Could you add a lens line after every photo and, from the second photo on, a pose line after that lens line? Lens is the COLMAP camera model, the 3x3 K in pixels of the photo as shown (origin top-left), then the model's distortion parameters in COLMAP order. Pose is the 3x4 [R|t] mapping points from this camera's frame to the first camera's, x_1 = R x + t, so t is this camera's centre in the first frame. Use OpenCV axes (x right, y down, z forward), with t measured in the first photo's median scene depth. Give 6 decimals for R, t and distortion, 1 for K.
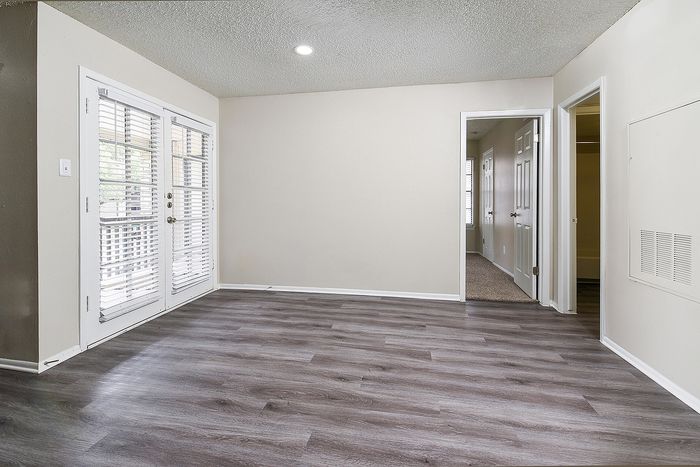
lens RADIAL K [[315.8, 0, 350.6], [0, 315.8, 201.5], [0, 0, 1]] dist [0.000247, -0.000231]
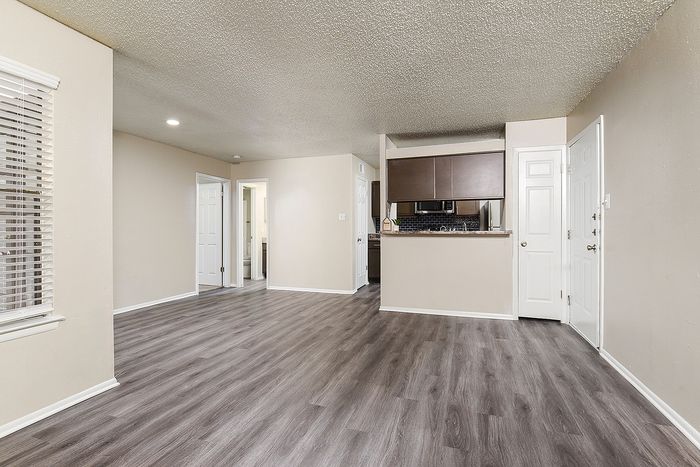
lens RADIAL K [[359.9, 0, 342.8], [0, 359.9, 228.8], [0, 0, 1]] dist [-0.000752, -0.000221]
pose [[0.144085, -0.002111, 0.989563, -1.760894], [0.004430, 0.999989, 0.001488, -0.018649], [-0.989555, 0.004170, 0.144093, 0.003386]]
